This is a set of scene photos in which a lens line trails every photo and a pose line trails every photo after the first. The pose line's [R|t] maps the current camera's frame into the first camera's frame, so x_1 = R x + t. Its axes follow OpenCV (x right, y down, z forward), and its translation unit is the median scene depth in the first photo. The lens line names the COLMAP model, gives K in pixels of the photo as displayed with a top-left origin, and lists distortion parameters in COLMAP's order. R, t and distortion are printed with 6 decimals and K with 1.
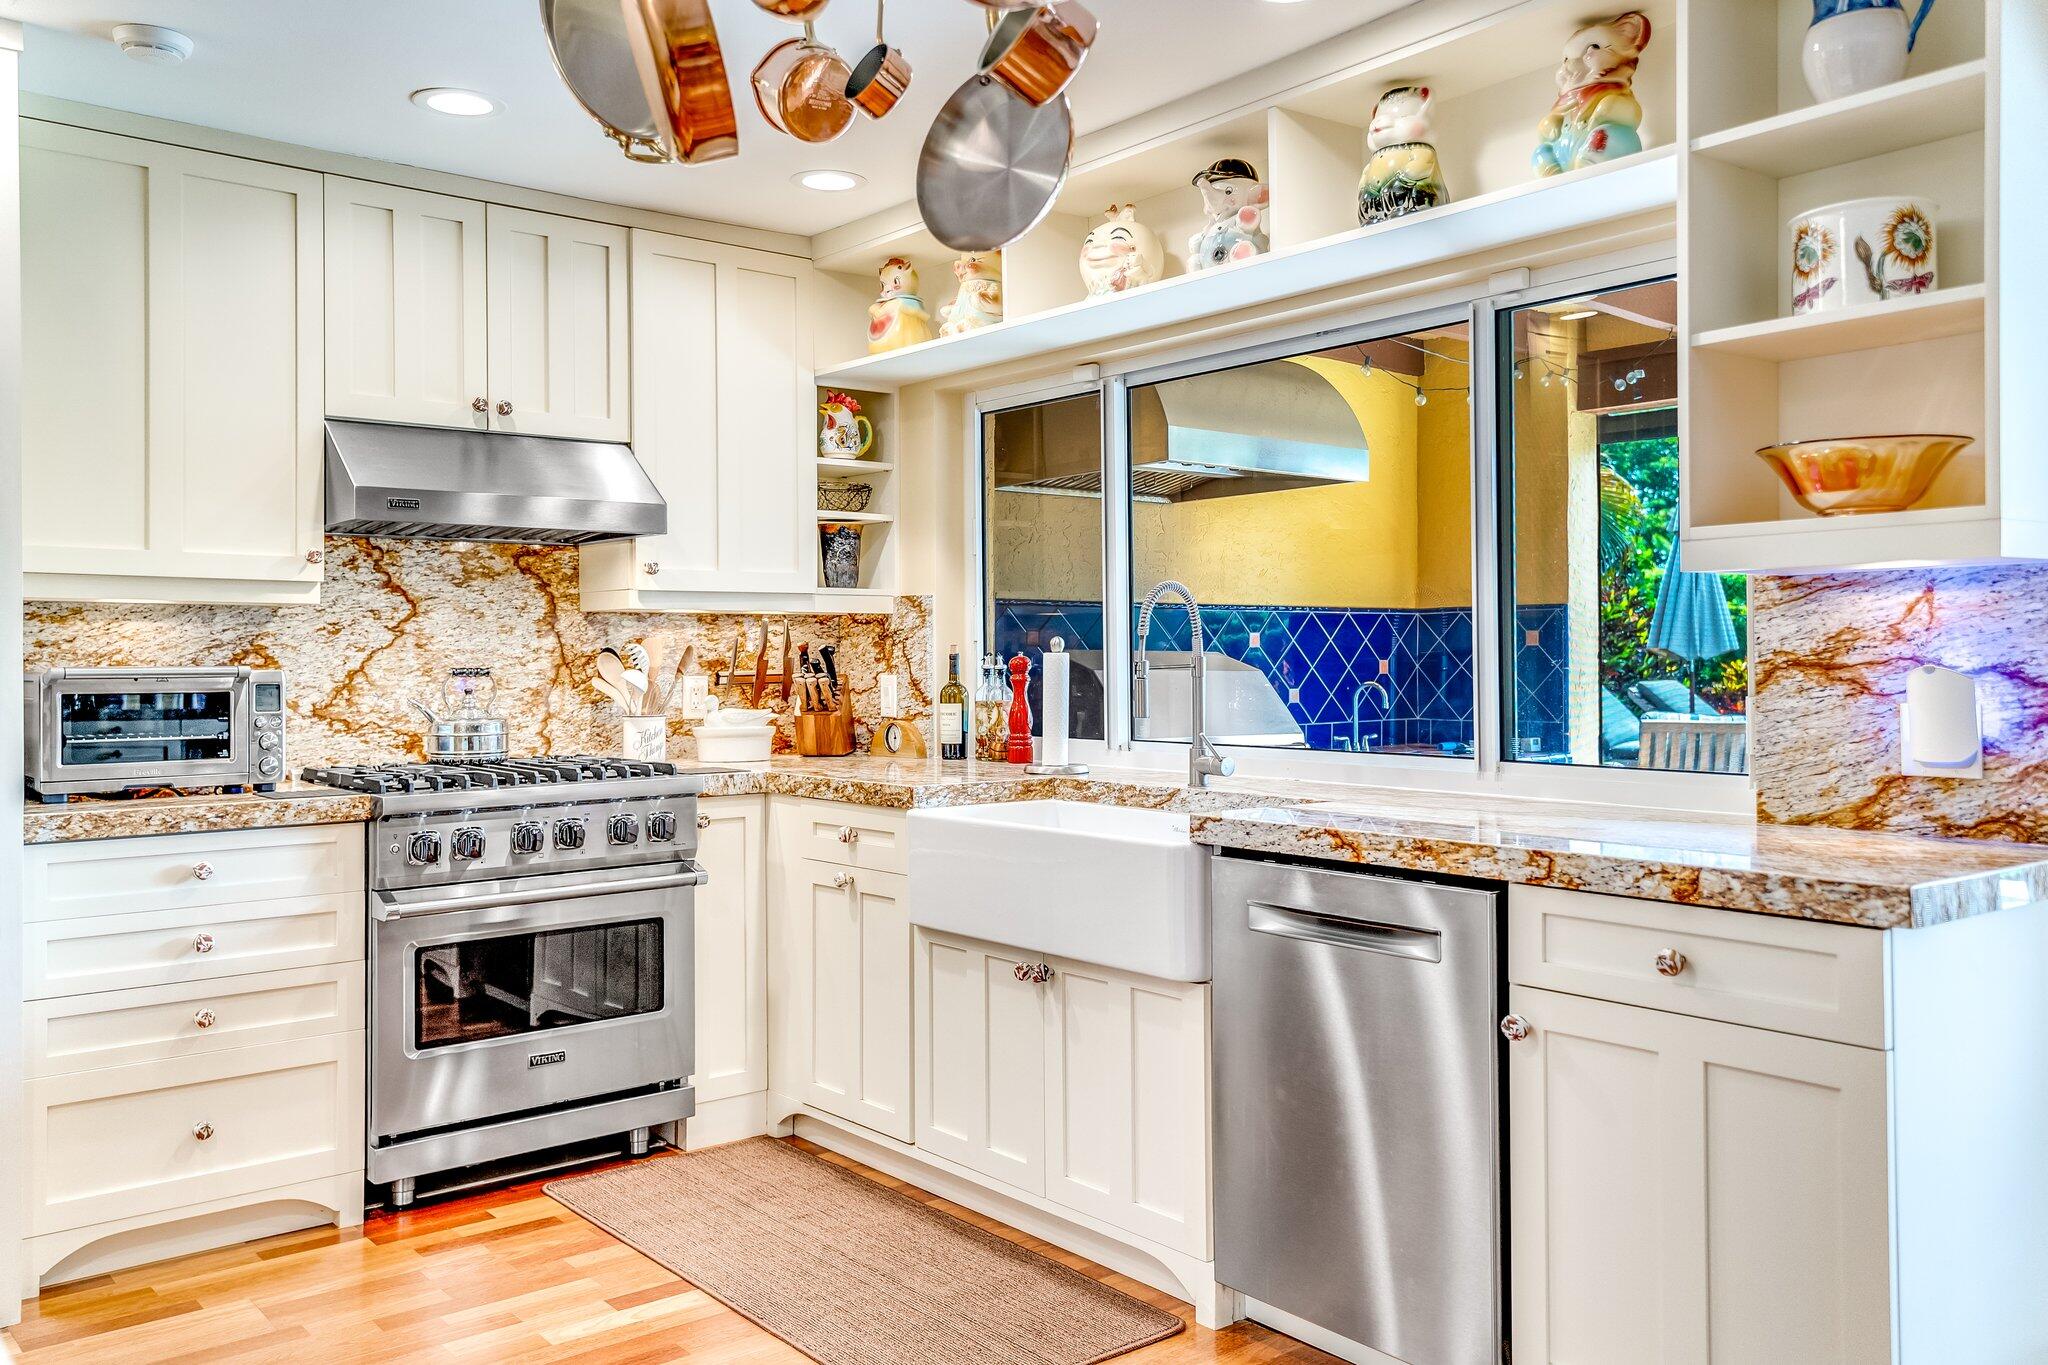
lens RADIAL K [[1650.5, 0, 1029.0], [0, 1650.5, 640.2], [0, 0, 1]] dist [0.012710, -0.000078]
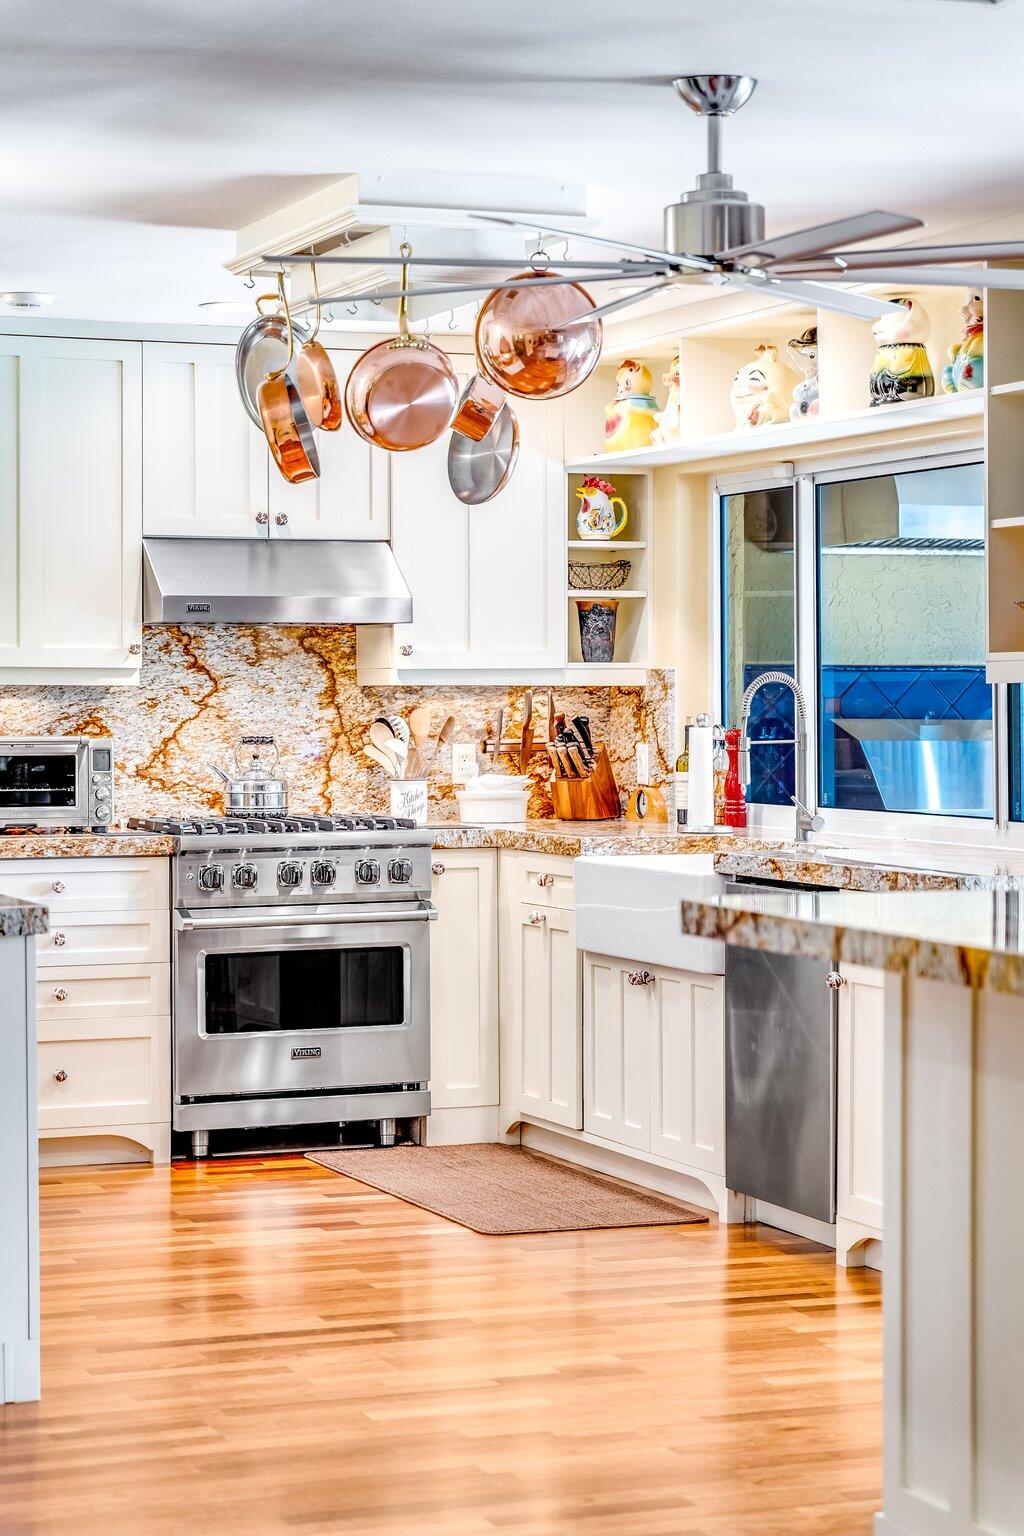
lens RADIAL K [[3306.3, 0, 512.0], [0, 3306.3, 765.7], [0, 0, 1]] dist [-0.118774, 0.000000]
pose [[0.951438, 0.010138, -0.307674, 0.607199], [0.000233, 0.999434, 0.033652, -0.045290], [0.307841, -0.032089, 0.950897, -1.286749]]
